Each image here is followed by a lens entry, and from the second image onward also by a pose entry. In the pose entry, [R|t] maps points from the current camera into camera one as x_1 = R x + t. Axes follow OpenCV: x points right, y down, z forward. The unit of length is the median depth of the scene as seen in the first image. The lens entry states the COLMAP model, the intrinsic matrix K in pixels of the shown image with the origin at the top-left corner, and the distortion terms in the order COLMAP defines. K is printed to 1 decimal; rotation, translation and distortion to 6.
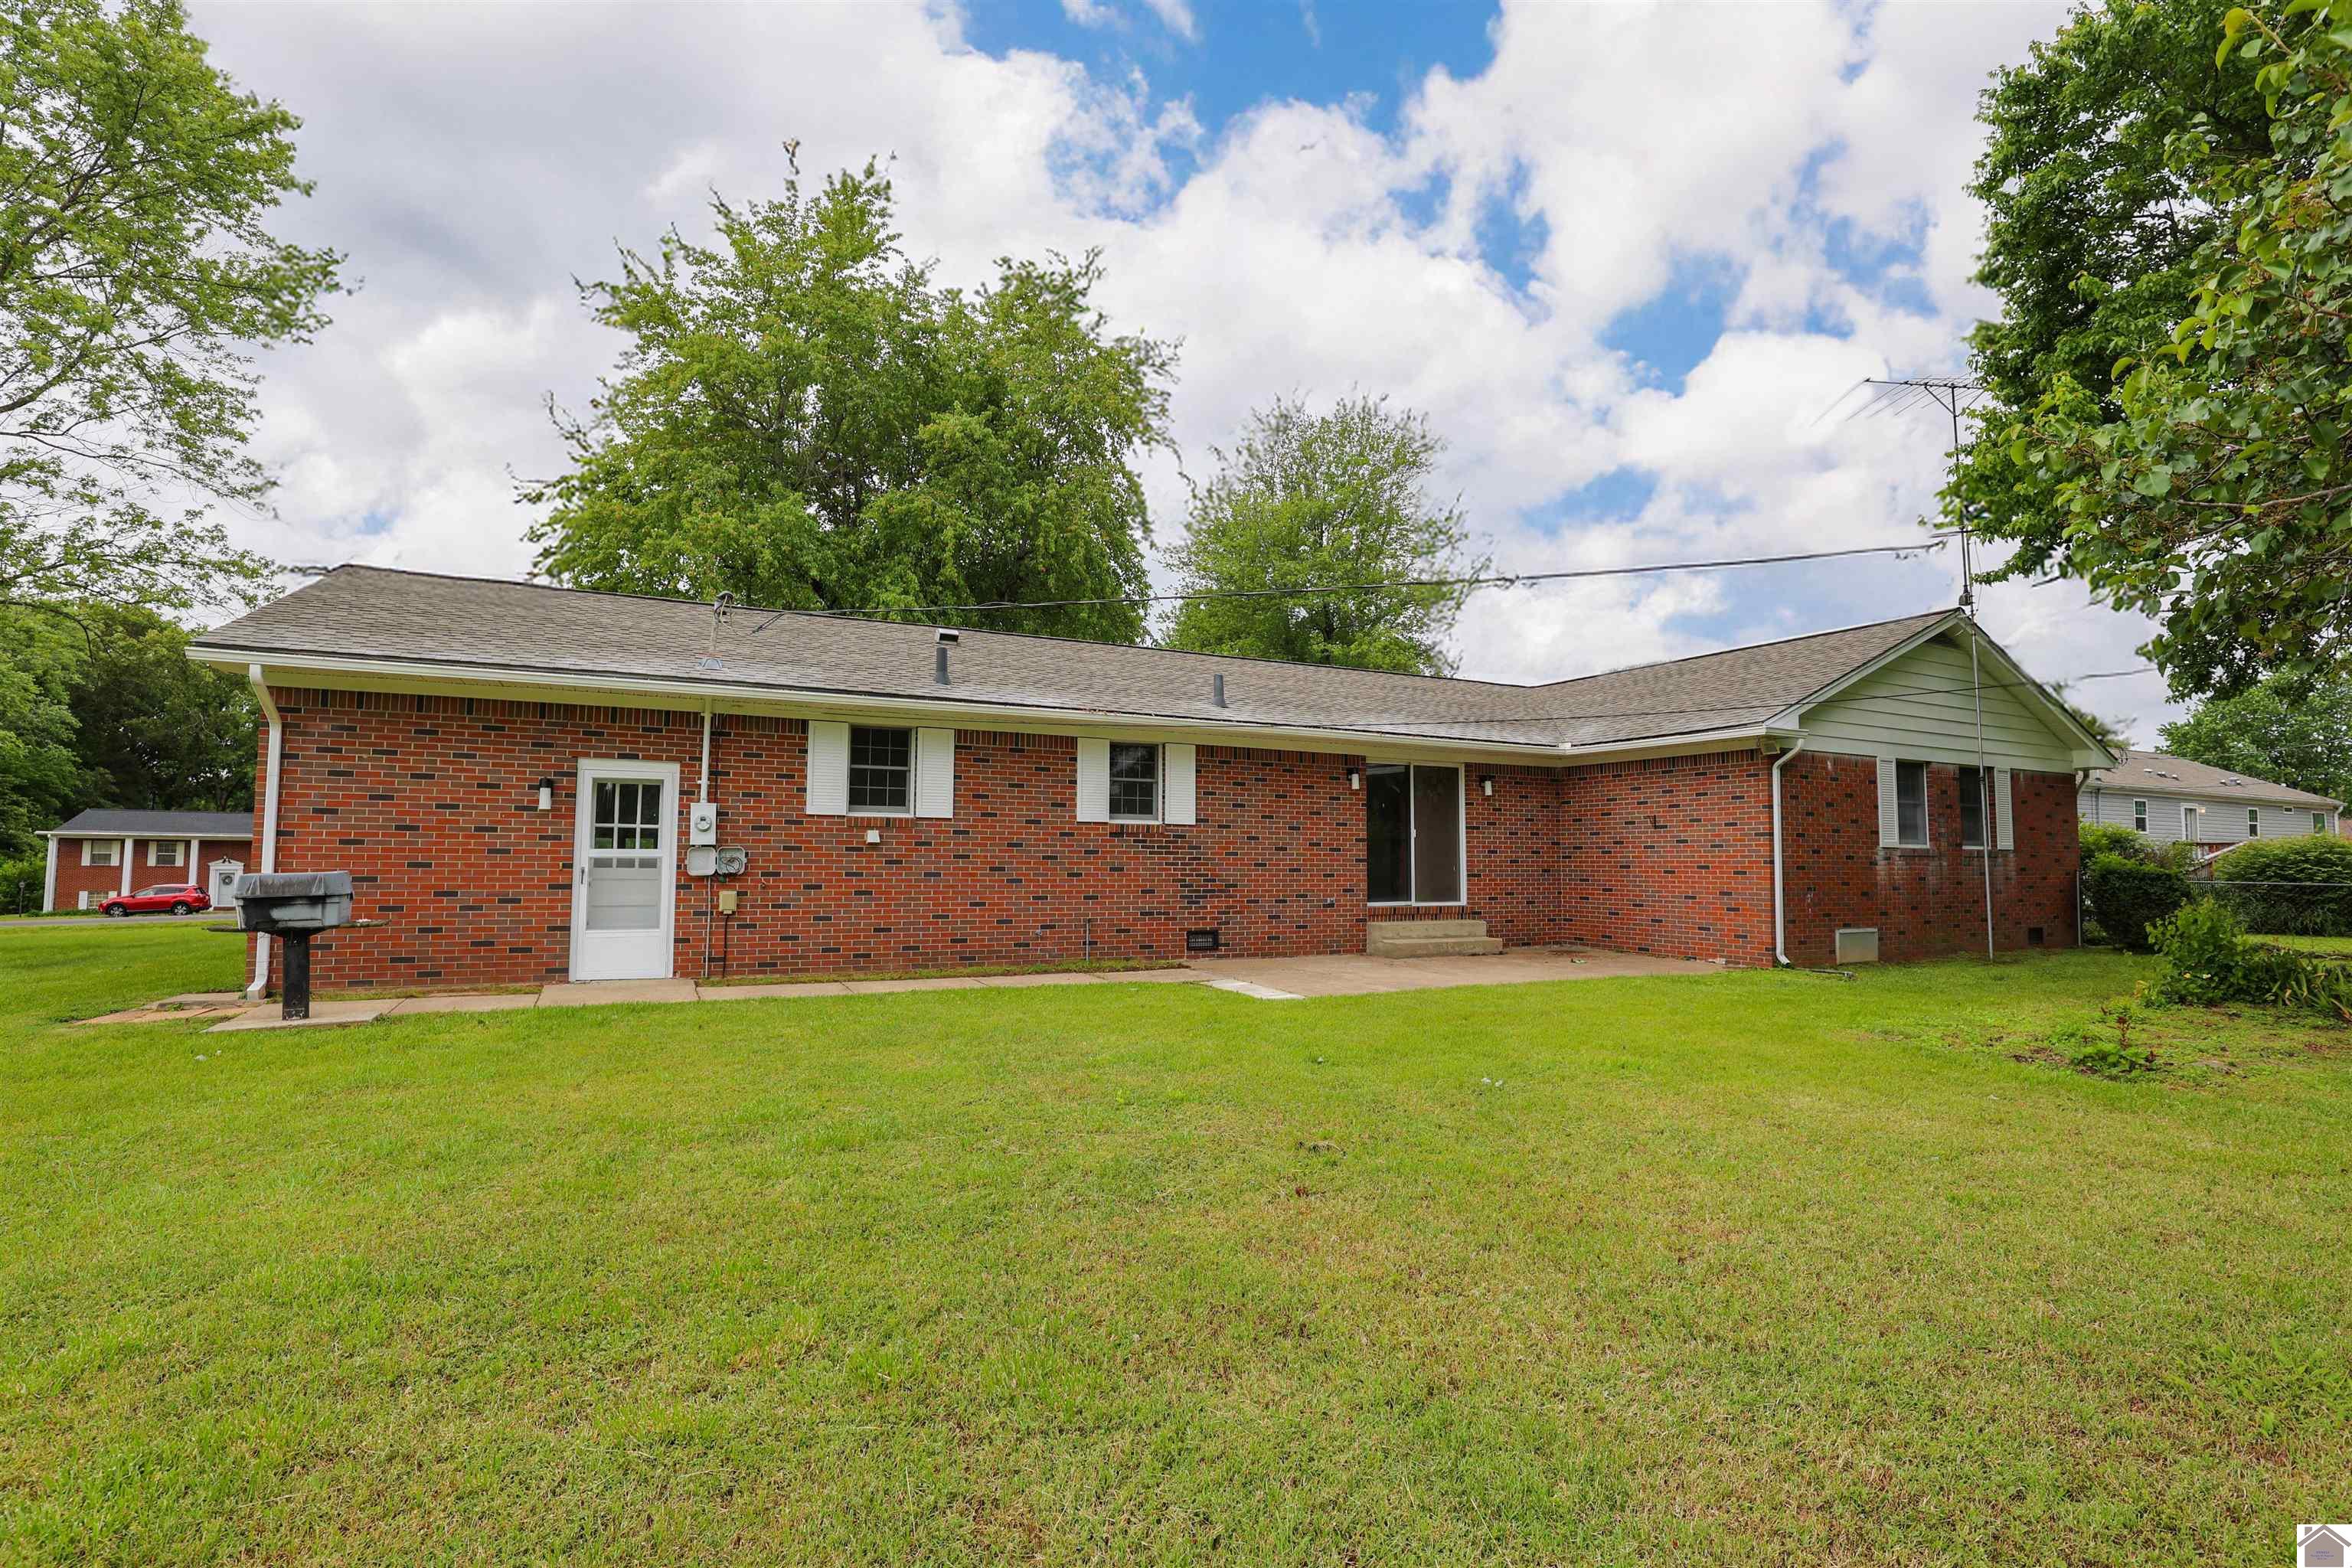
lens RADIAL K [[1073.8, 0, 1176.0], [0, 1073.8, 784.0], [0, 0, 1]] dist [-0.026568, 0.001273]
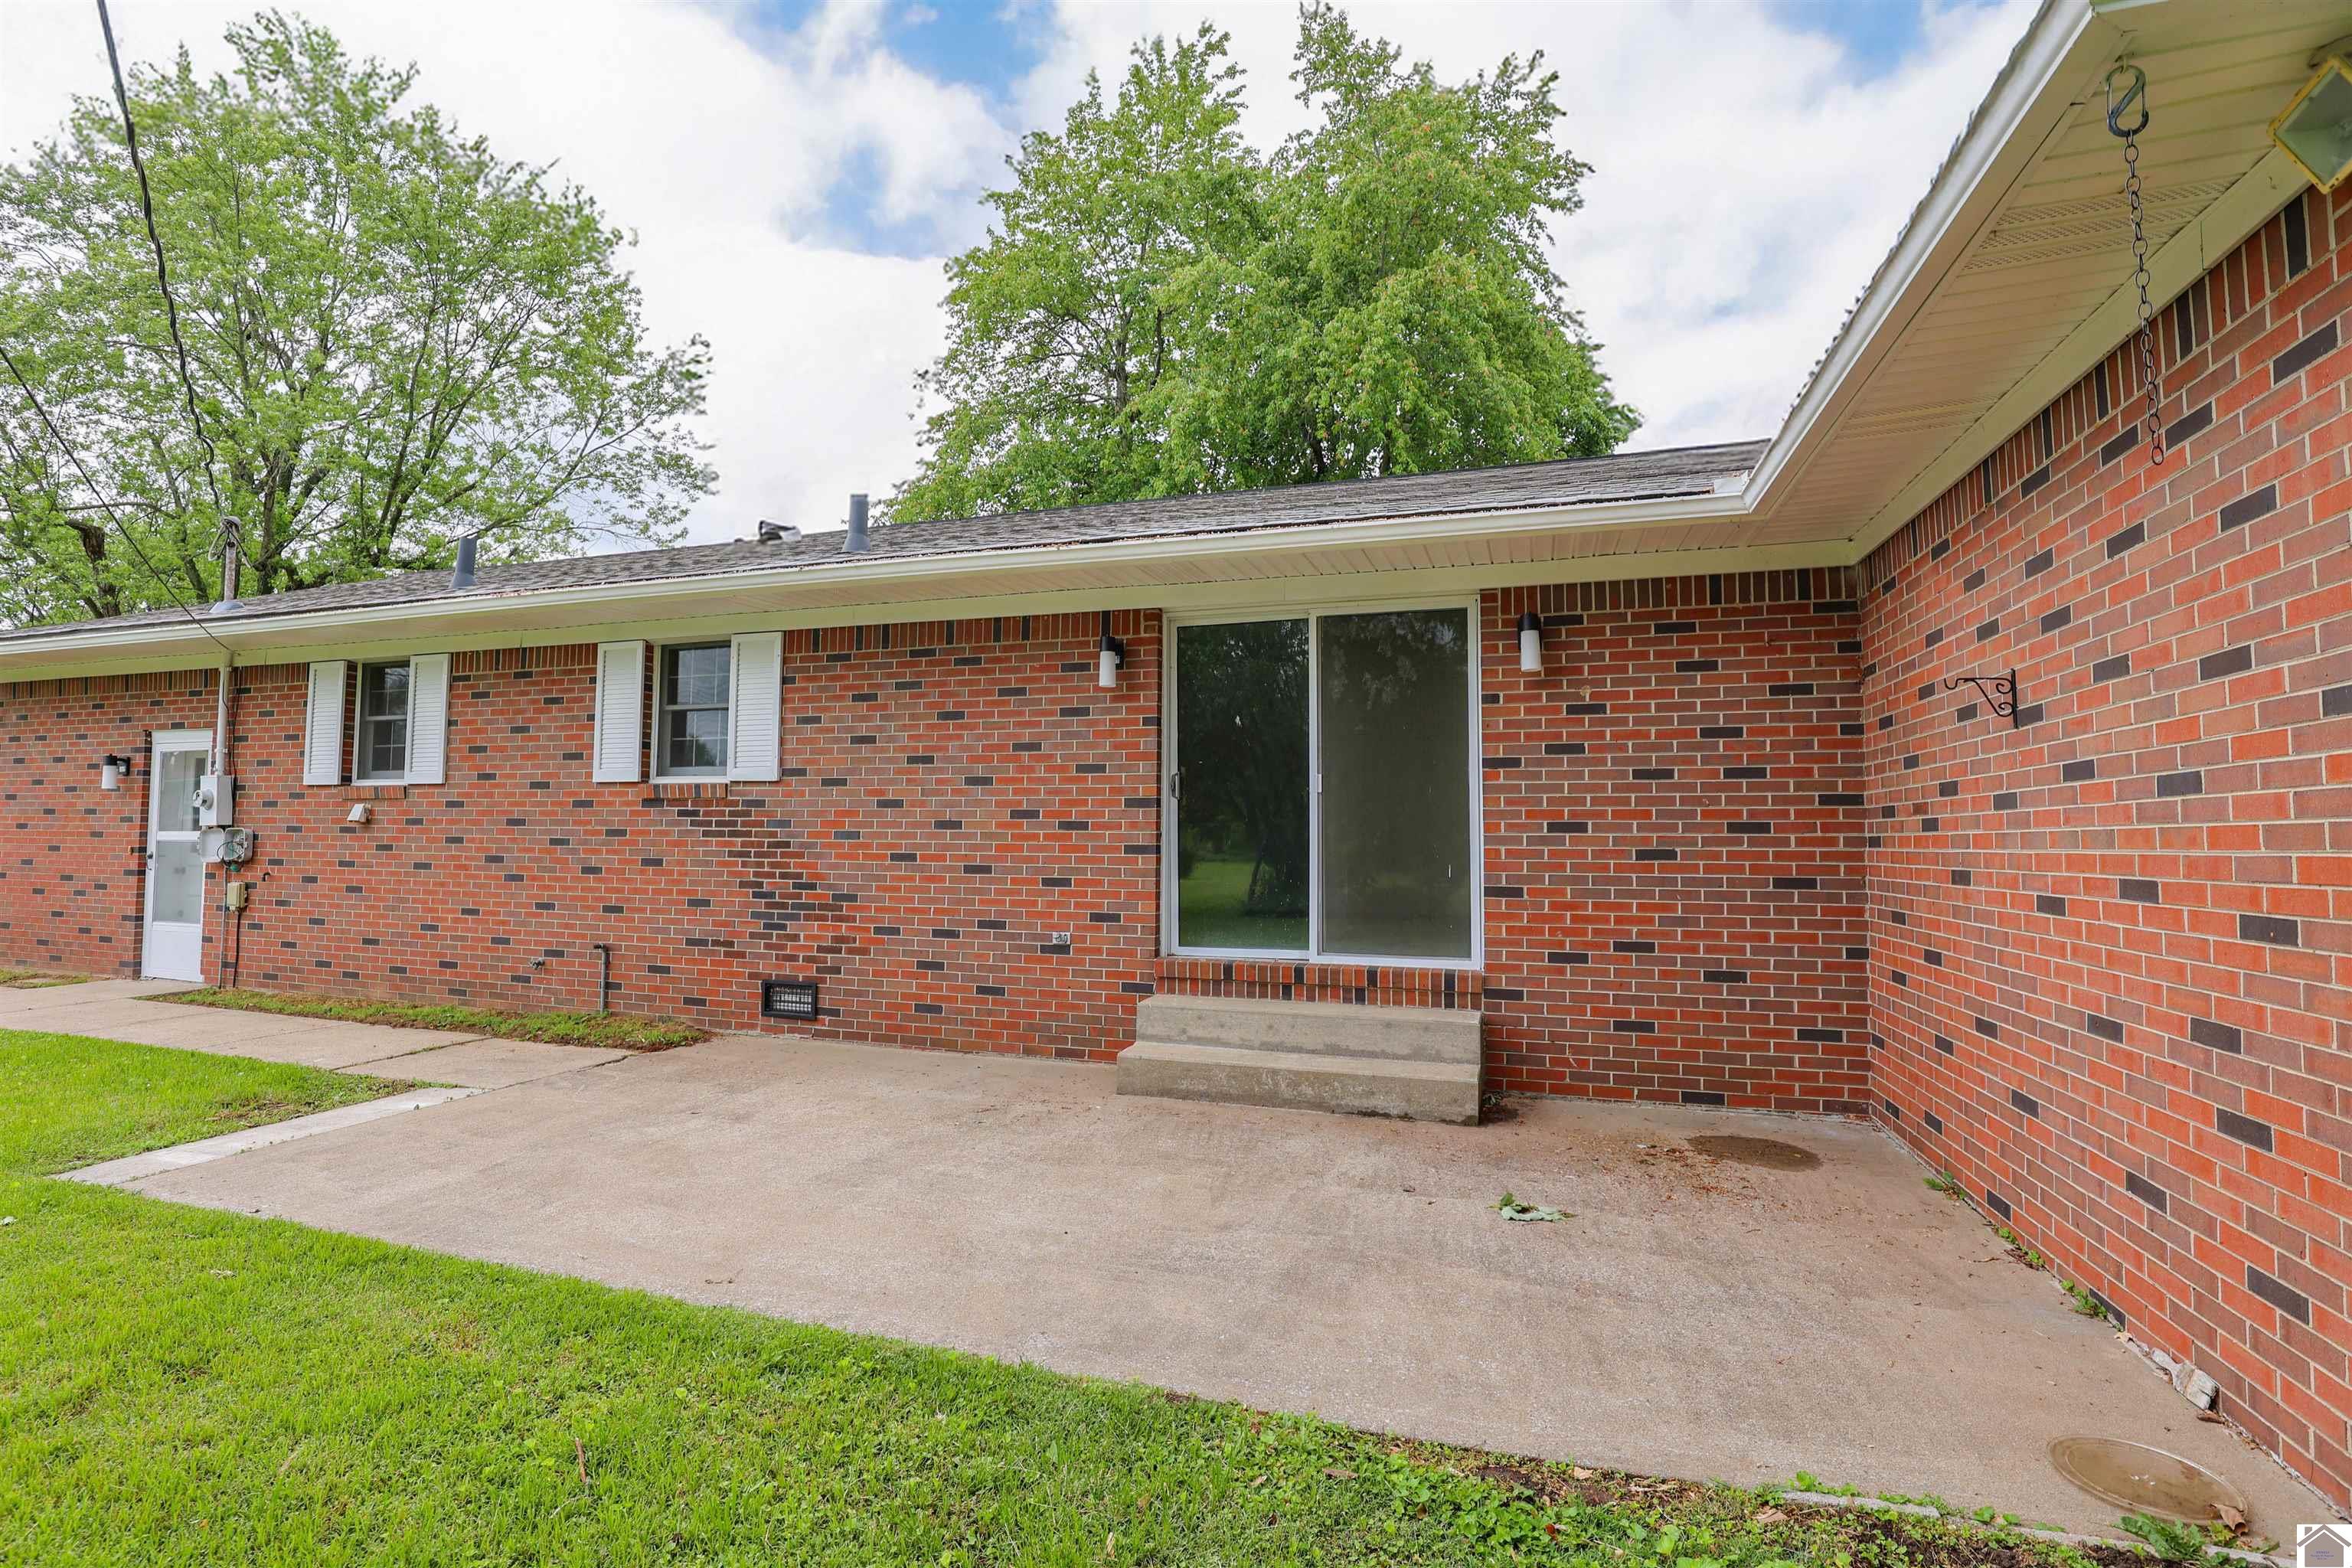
lens RADIAL K [[1073.8, 0, 1176.0], [0, 1073.8, 784.0], [0, 0, 1]] dist [-0.026568, 0.001273]
pose [[0.704184, -0.040803, -0.708844, 0.532945], [0.045675, 0.998883, -0.012125, 0.055115], [0.708547, -0.023838, 0.705261, 0.765633]]
